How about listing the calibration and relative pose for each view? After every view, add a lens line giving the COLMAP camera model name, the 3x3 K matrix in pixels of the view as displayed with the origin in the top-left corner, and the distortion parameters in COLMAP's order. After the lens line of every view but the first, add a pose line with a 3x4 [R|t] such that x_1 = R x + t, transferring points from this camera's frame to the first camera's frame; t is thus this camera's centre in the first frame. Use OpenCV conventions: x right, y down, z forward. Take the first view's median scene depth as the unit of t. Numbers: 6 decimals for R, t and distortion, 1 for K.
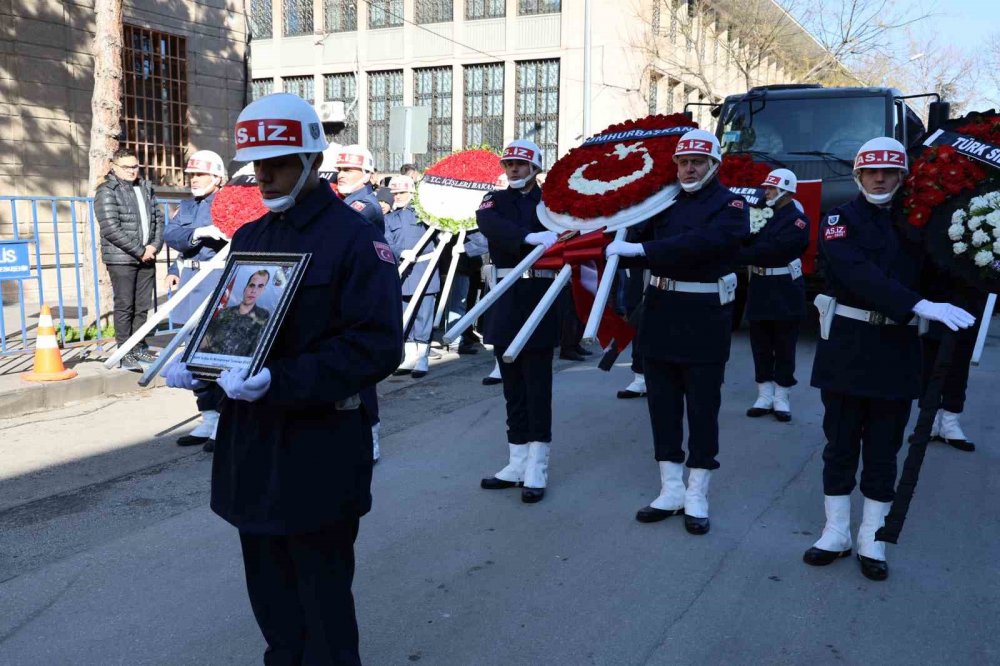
lens RADIAL K [[928.2, 0, 500.0], [0, 928.2, 333.0], [0, 0, 1]] dist [-0.046973, 0.172257]
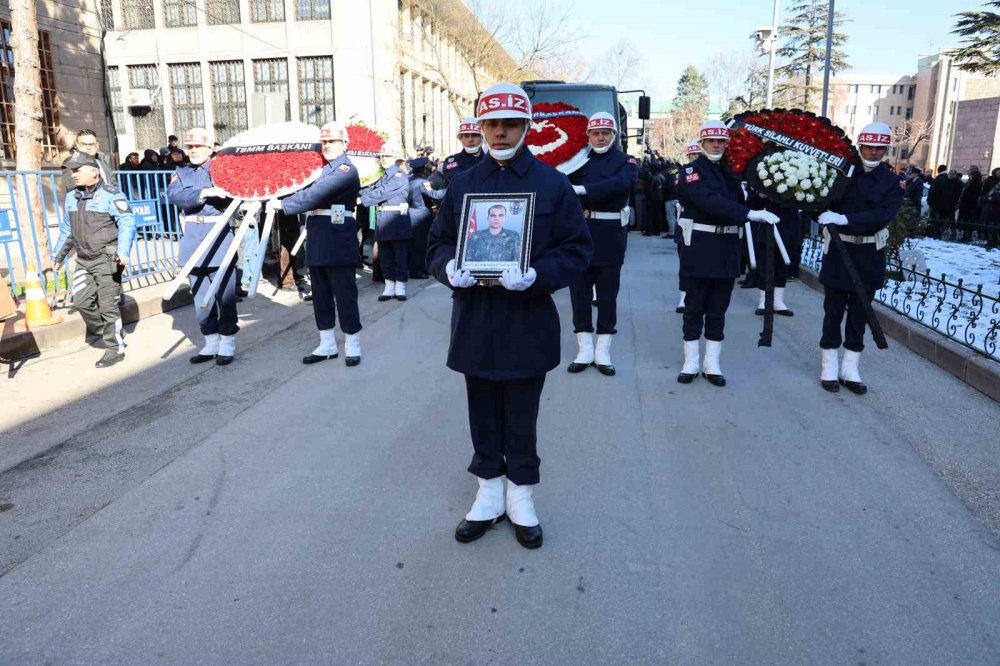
lens RADIAL K [[701.7, 0, 489.2], [0, 701.7, 334.9], [0, 0, 1]] dist [-0.098493, 0.071340]
pose [[0.941309, -0.095460, 0.323765, -0.127401], [0.064156, 0.992290, 0.106045, 0.003808], [-0.331392, -0.079049, 0.940176, -0.013864]]
